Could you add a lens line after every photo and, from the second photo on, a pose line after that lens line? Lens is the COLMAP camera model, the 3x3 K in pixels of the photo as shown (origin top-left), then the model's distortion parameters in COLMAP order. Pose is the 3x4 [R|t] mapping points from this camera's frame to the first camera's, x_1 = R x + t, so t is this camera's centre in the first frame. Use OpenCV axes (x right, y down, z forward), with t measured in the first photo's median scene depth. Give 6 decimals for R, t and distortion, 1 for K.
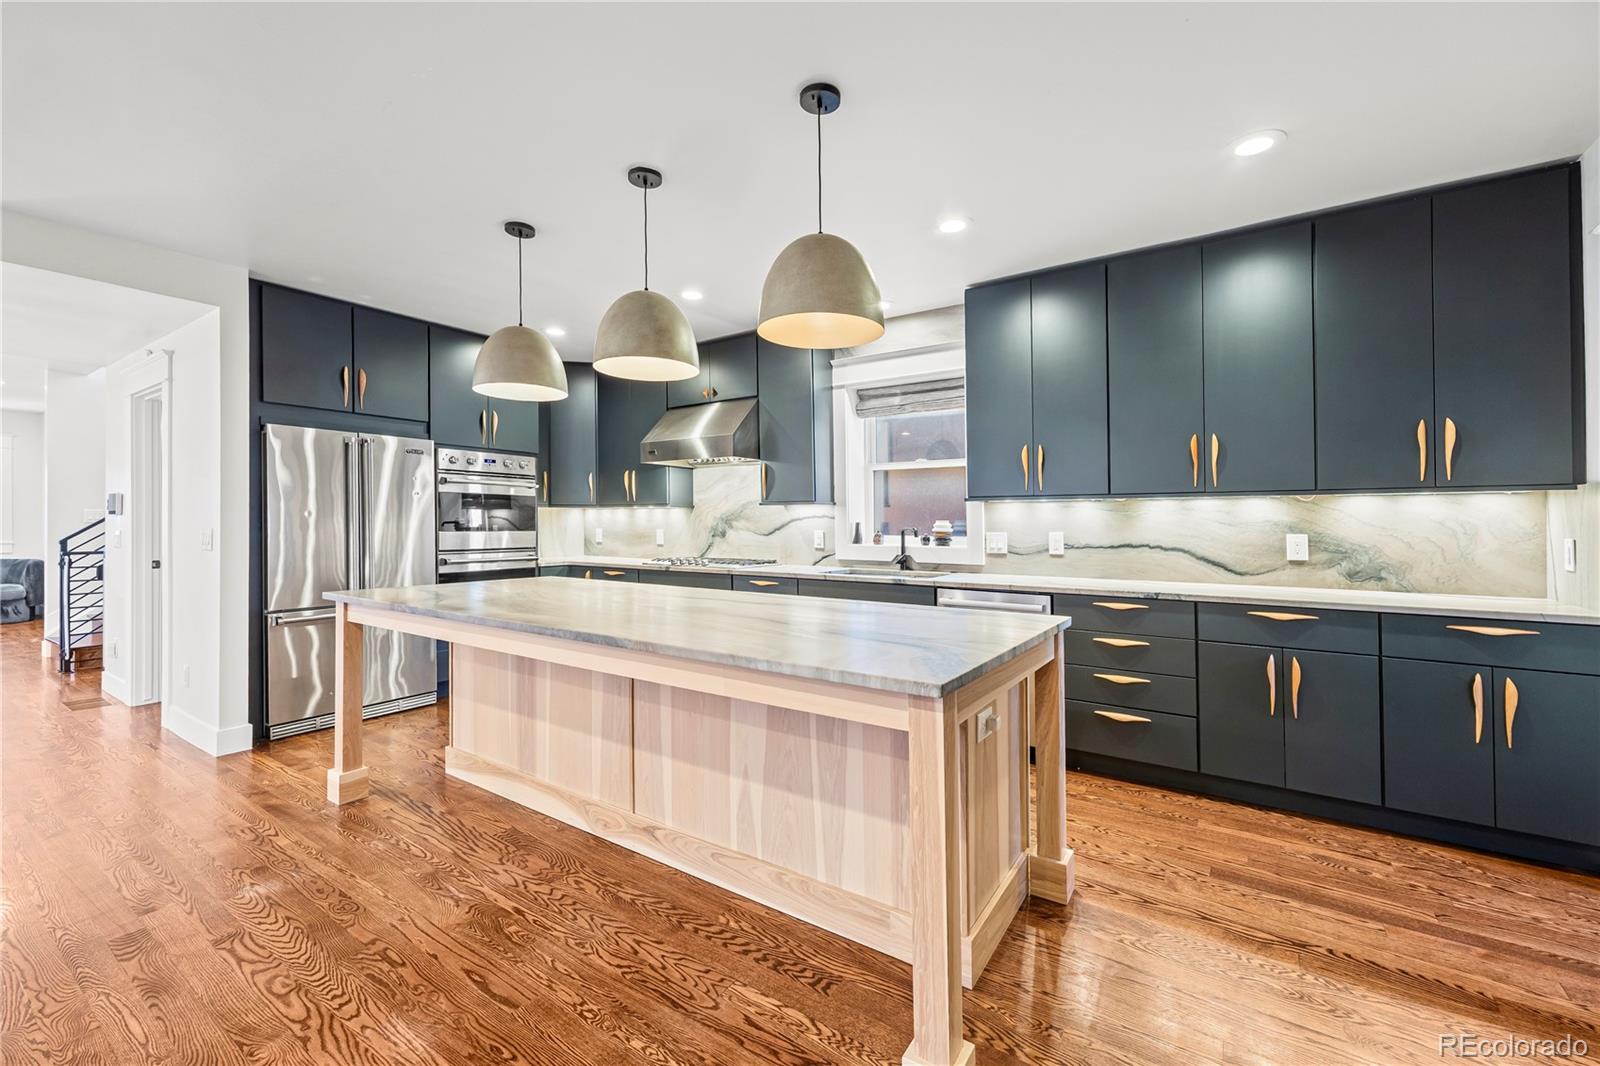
lens RADIAL K [[650.4, 0, 798.5], [0, 650.4, 522.4], [0, 0, 1]] dist [0.008289, -0.001661]
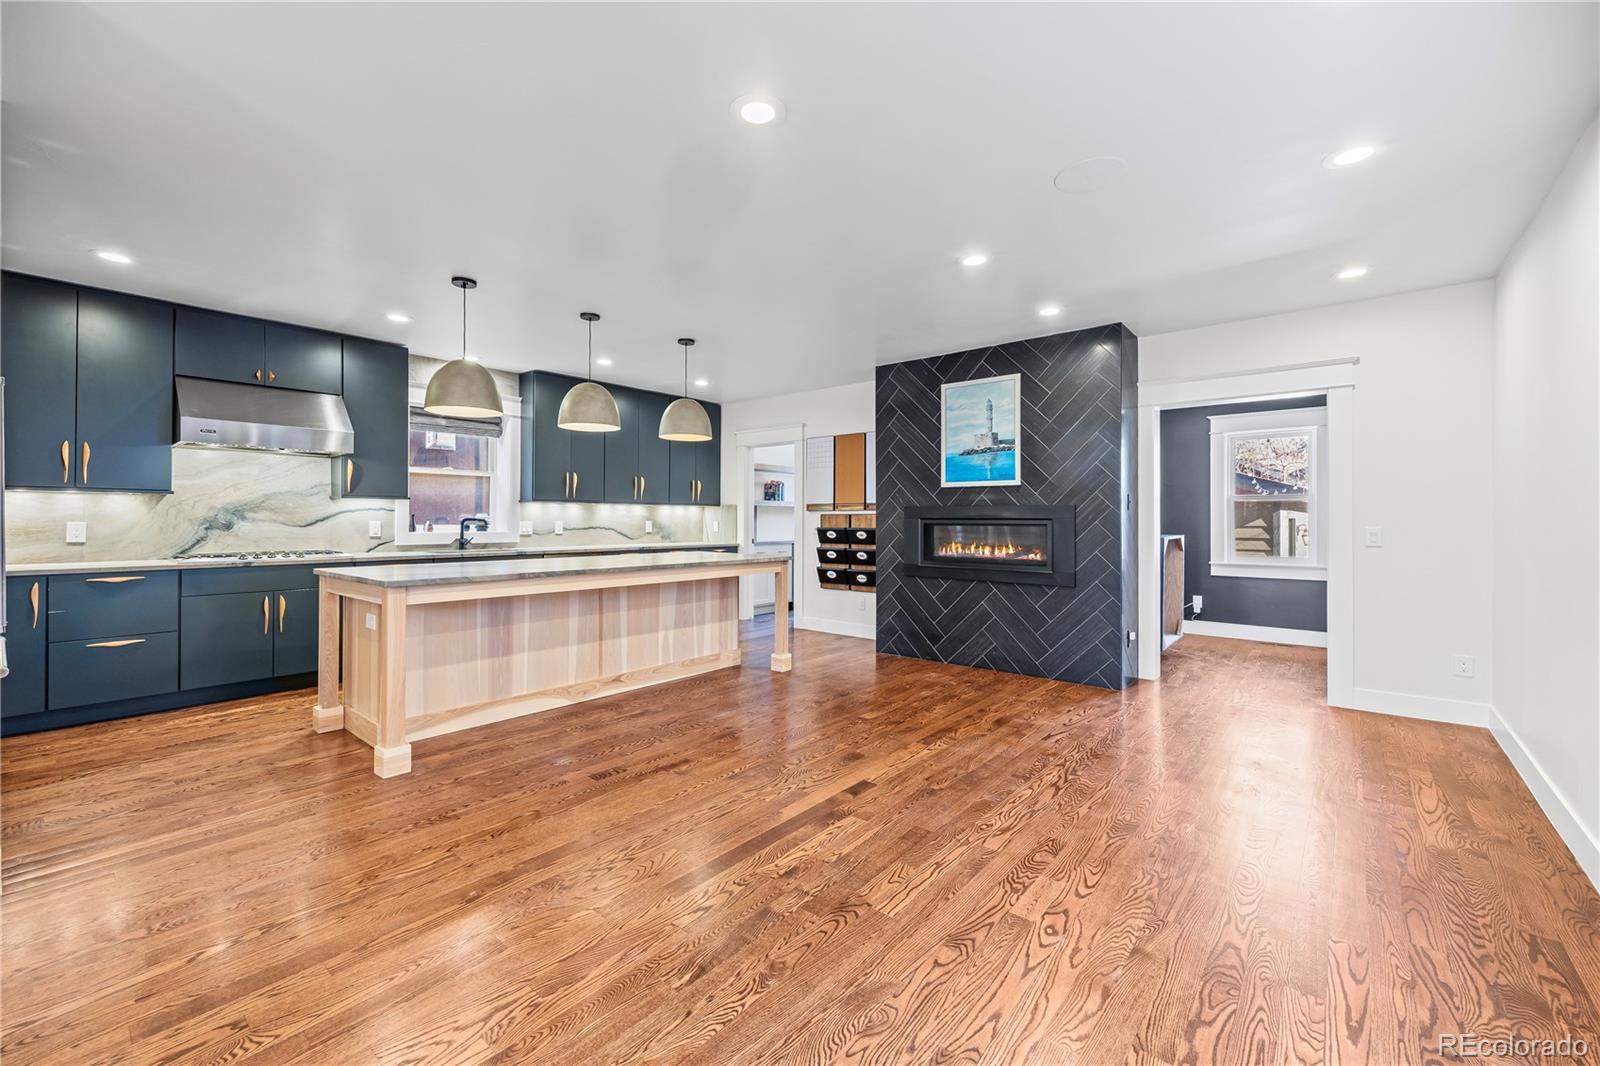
lens RADIAL K [[650.4, 0, 796.8], [0, 650.4, 516.4], [0, 0, 1]] dist [0.008289, -0.001661]
pose [[0.110929, 0.002801, 0.993824, -1.532940], [-0.005483, 0.999983, -0.002207, 0.003563], [-0.993813, -0.005205, 0.110943, 0.210501]]
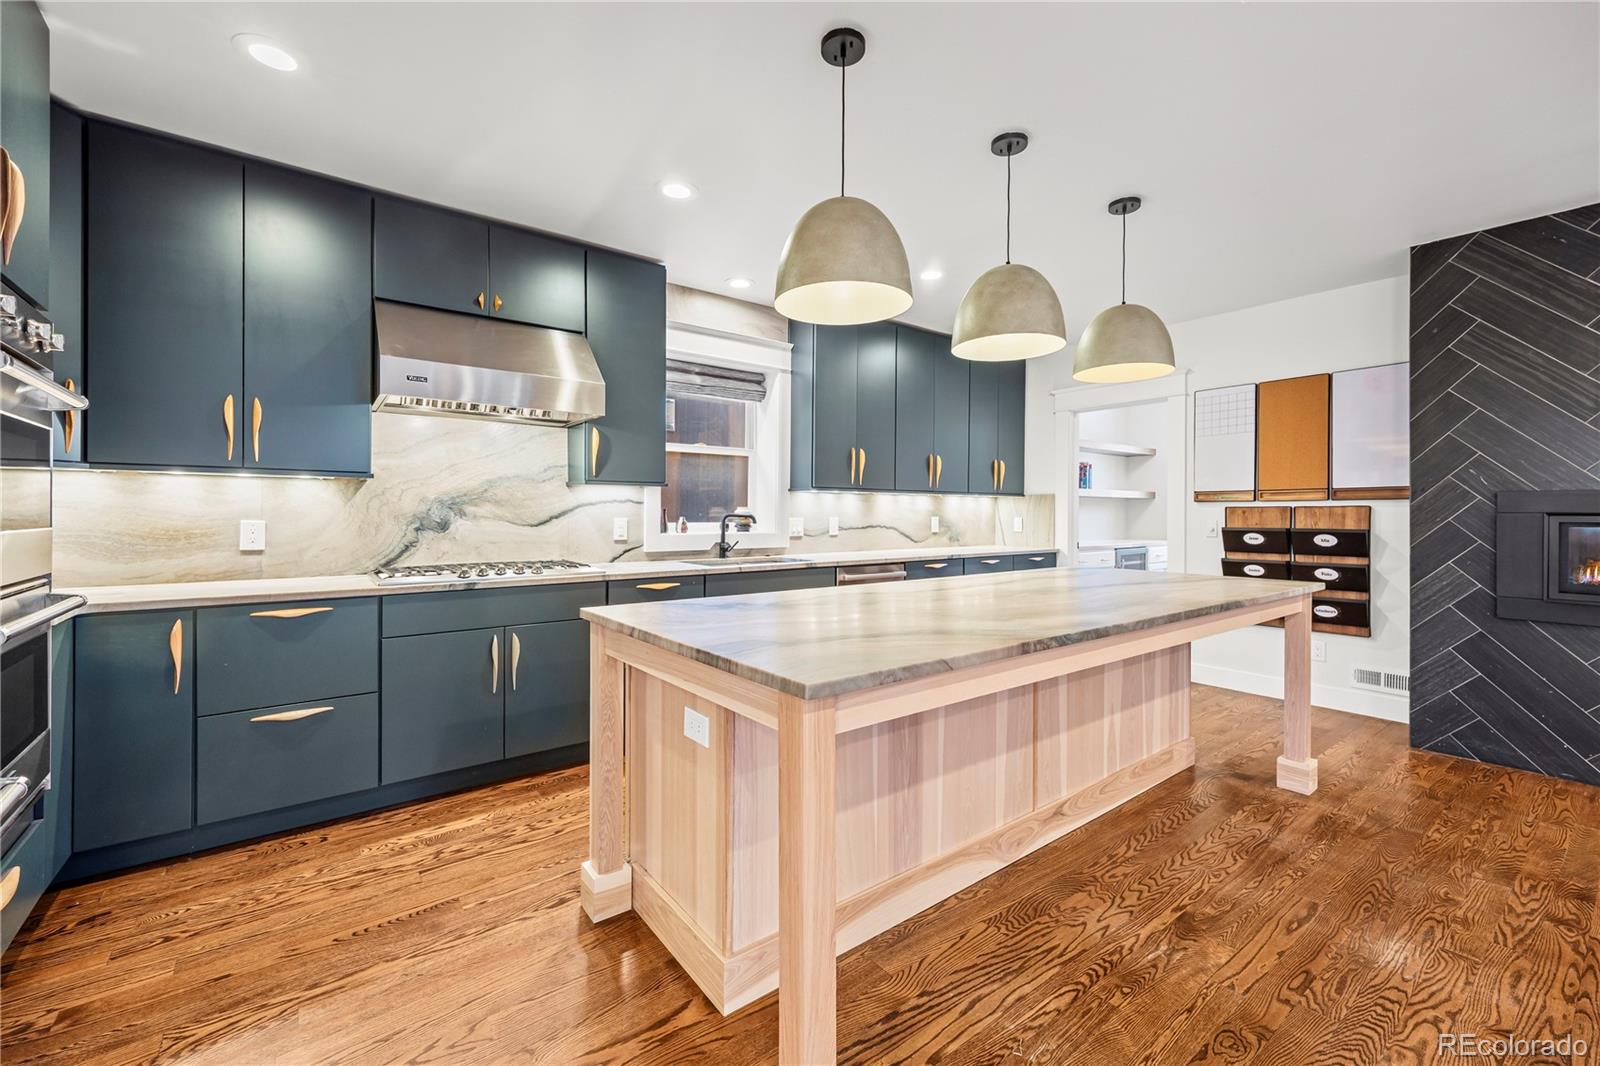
lens RADIAL K [[650.4, 0, 799.1], [0, 650.4, 515.8], [0, 0, 1]] dist [0.008289, -0.001661]
pose [[0.320212, -0.005945, 0.947327, -0.994408], [-0.004226, 0.999961, 0.007704, 0.003562], [-0.947336, -0.006470, 0.320175, 0.798569]]
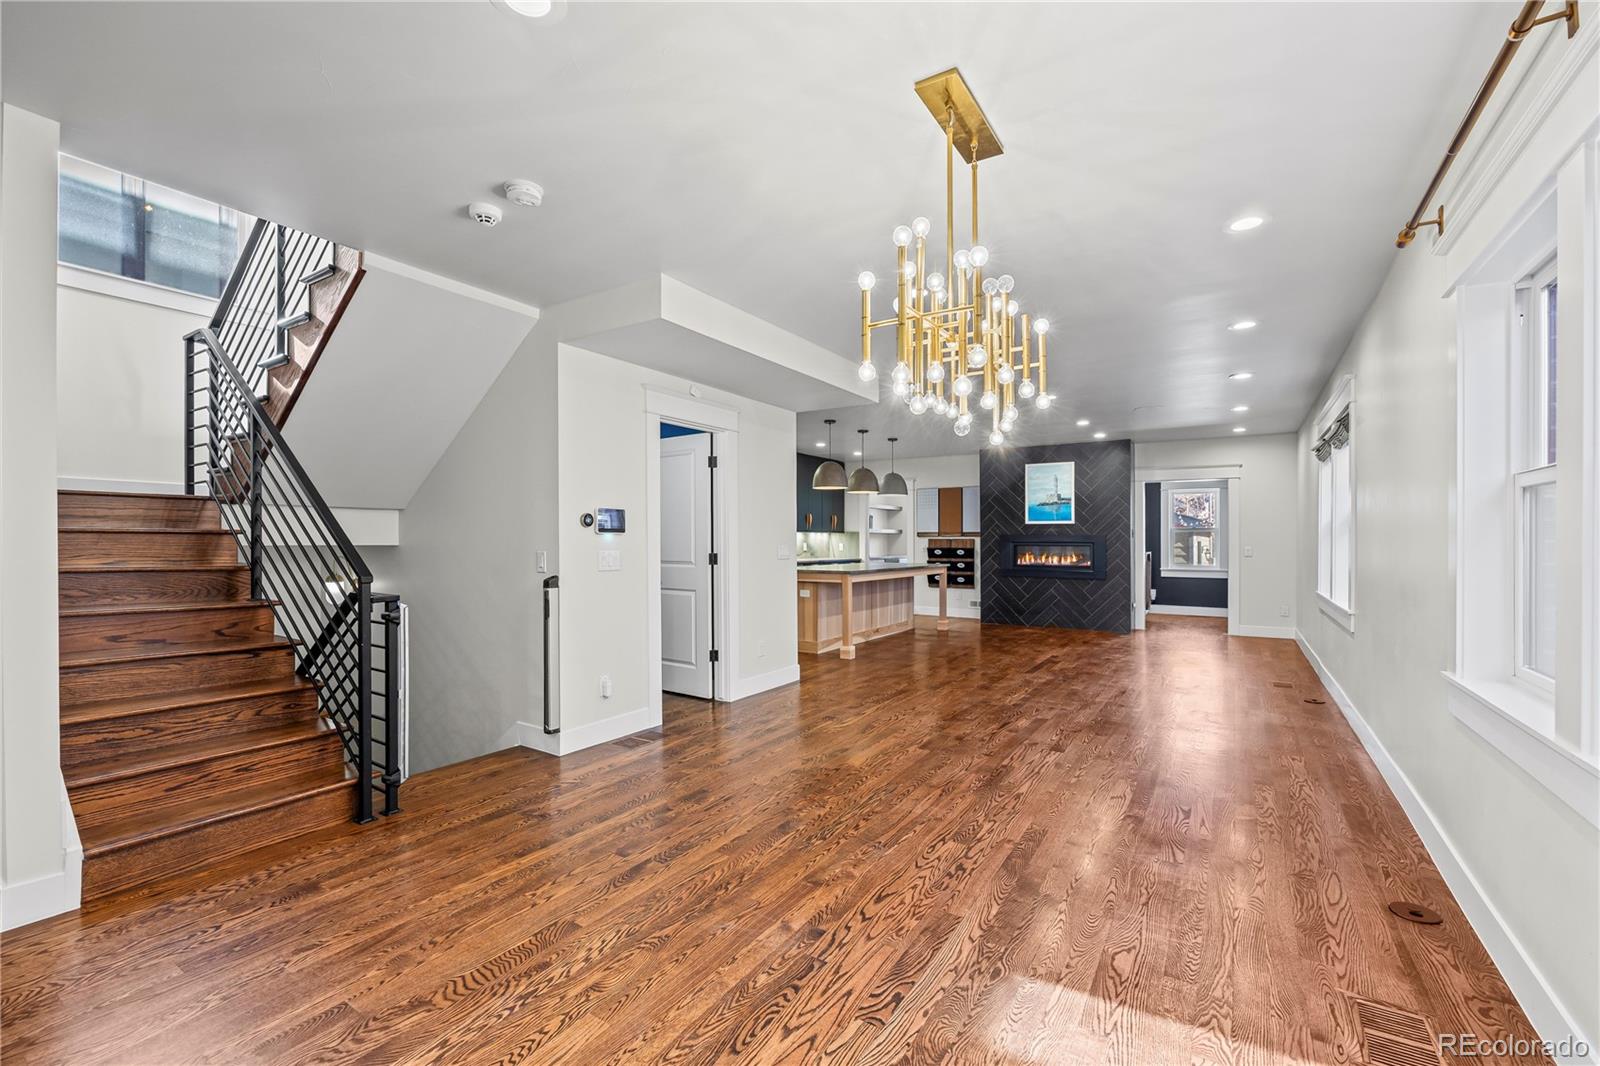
lens RADIAL K [[671.8, 0, 788.3], [0, 671.8, 529.7], [0, 0, 1]] dist [-0.008058, -0.000253]
pose [[-0.006231, 0.013264, 0.999893, -2.838537], [-0.005580, 0.999896, -0.013299, -0.006305], [-0.999965, -0.005662, -0.006157, 1.123575]]
